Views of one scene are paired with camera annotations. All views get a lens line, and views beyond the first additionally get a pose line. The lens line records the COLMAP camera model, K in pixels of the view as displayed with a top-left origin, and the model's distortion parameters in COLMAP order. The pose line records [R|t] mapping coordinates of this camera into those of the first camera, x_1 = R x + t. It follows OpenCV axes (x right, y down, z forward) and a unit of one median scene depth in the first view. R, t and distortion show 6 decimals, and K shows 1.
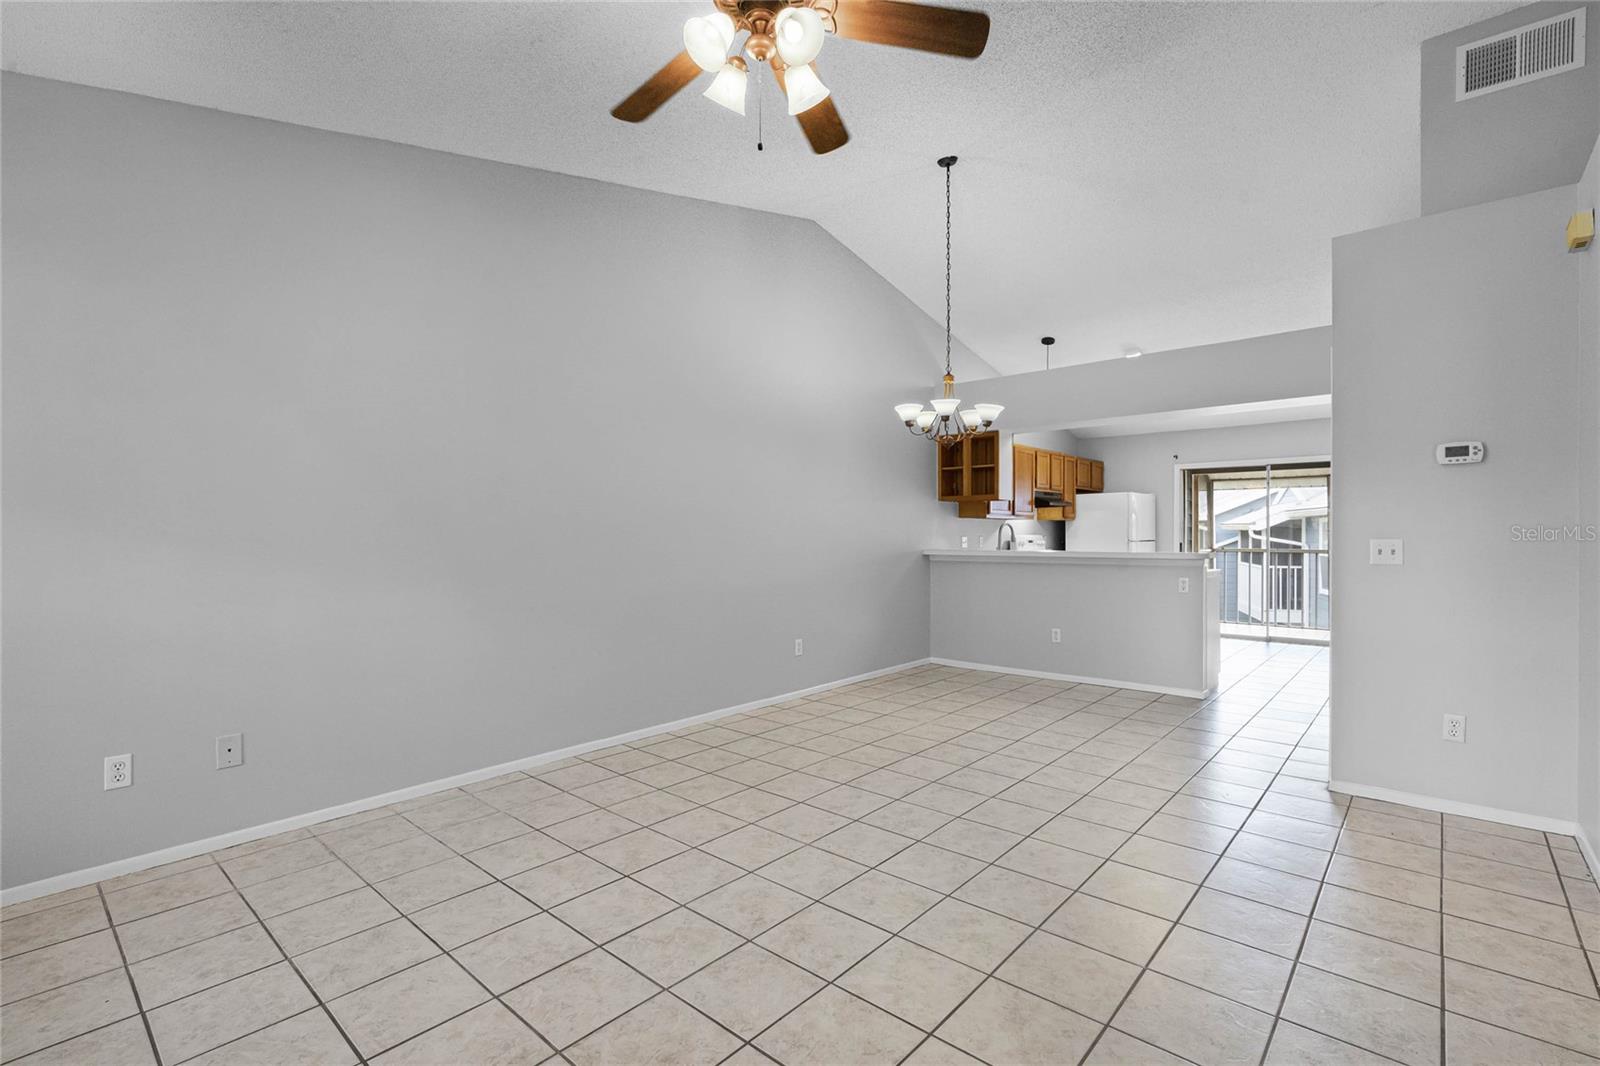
lens RADIAL K [[731.4, 0, 803.4], [0, 731.4, 540.0], [0, 0, 1]] dist [0.002045, 0.001544]
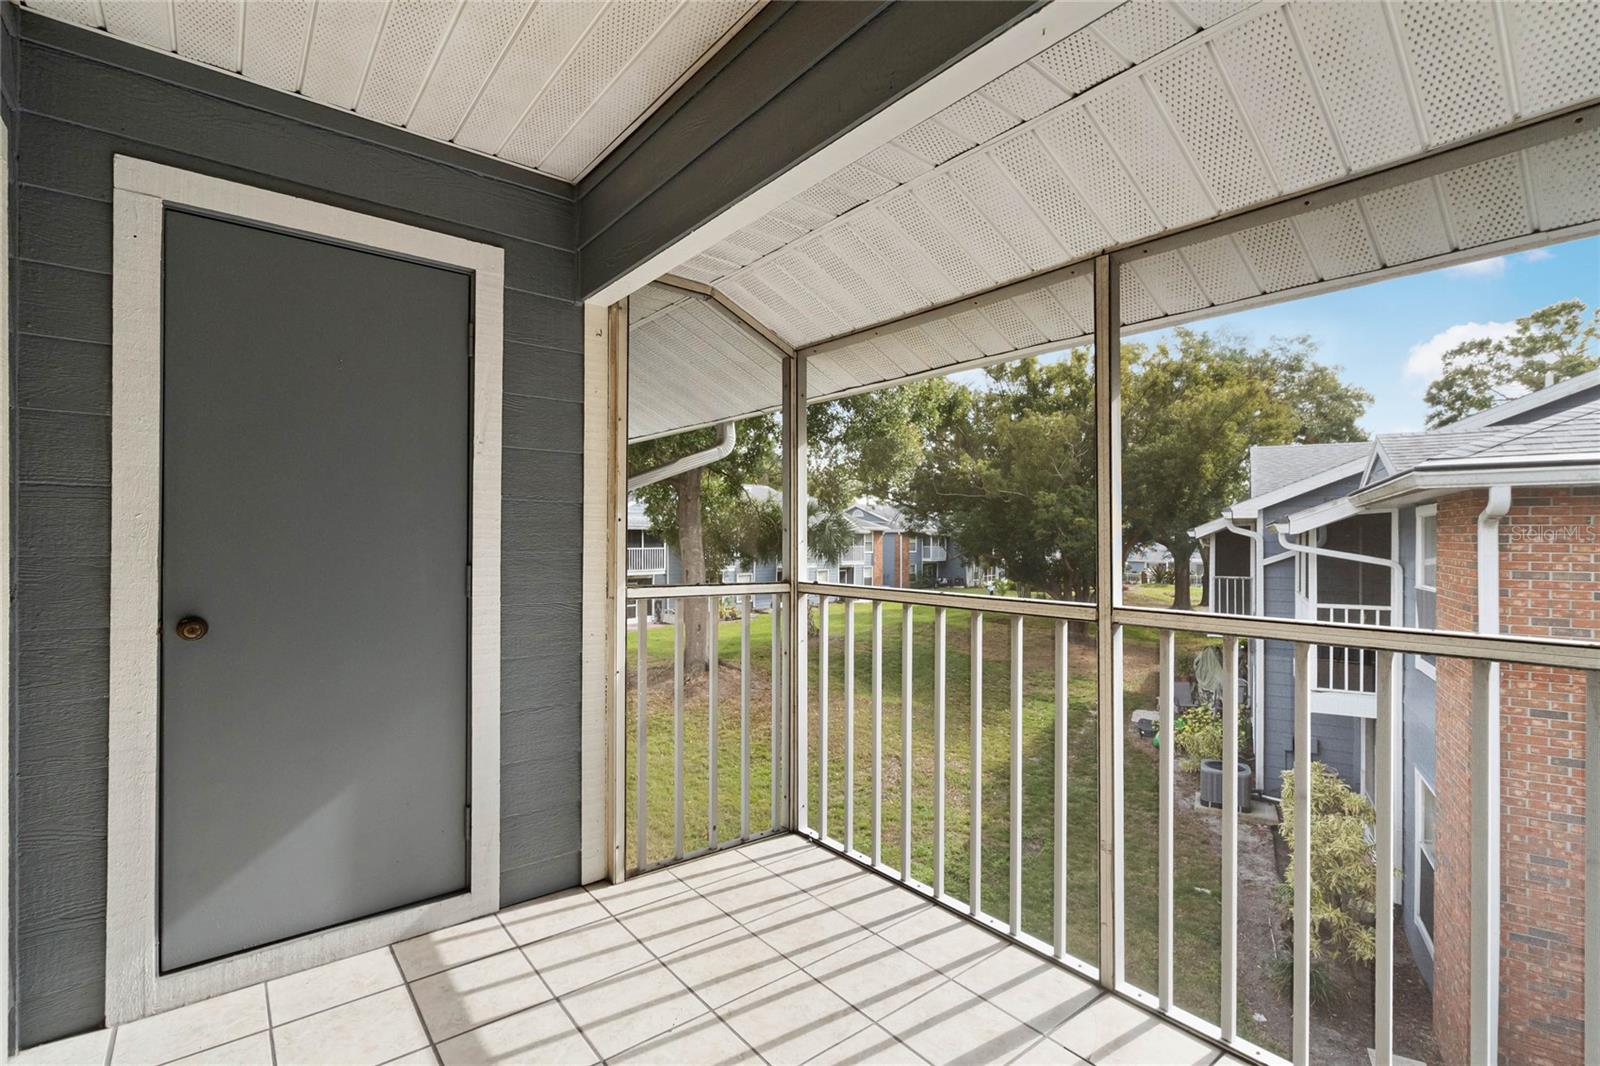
lens RADIAL K [[731.4, 0, 827.1], [0, 731.4, 541.7], [0, 0, 1]] dist [0.002045, 0.001544]
pose [[0.984995, 0.009128, -0.172344, 0.989884], [-0.010495, 0.999920, -0.007023, -0.004818], [0.172266, 0.008726, 0.985012, 1.139229]]
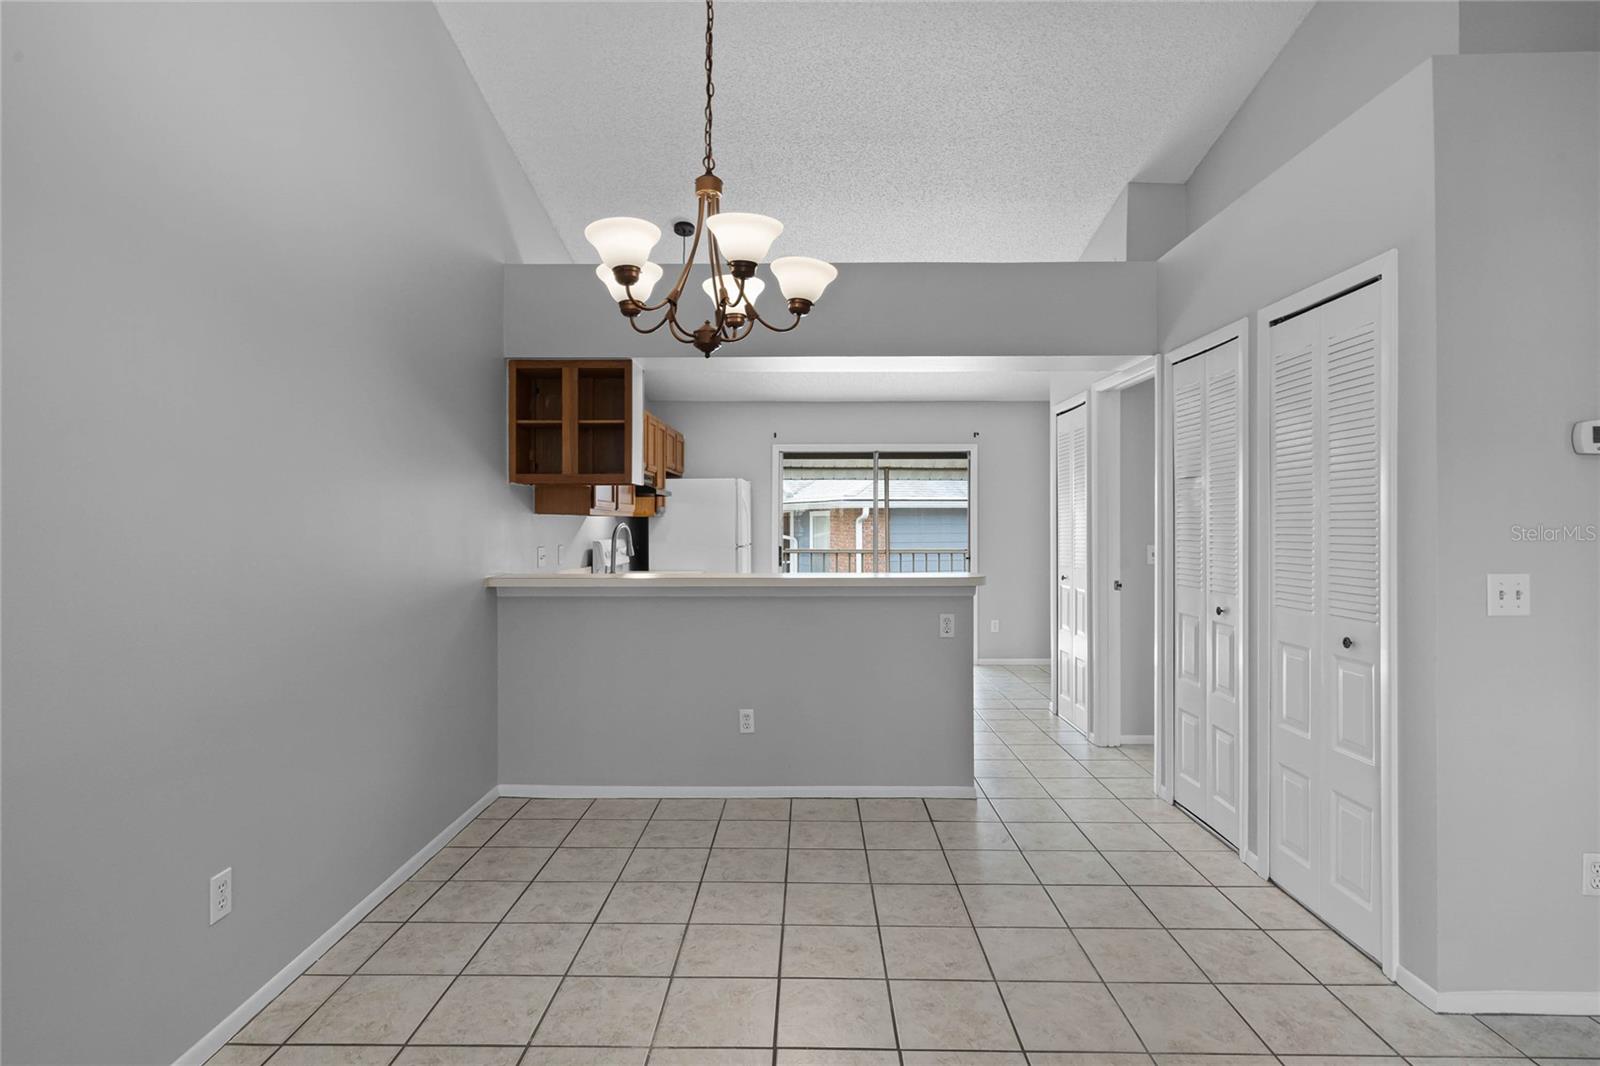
lens RADIAL K [[822.4, 0, 804.2], [0, 822.4, 520.7], [0, 0, 1]] dist [0.010437, 0.001627]
pose [[0.756674, 0.003167, 0.653785, -0.042725], [0.003660, 0.999952, -0.009079, -0.020092], [-0.653783, 0.009263, 0.756626, 0.426220]]
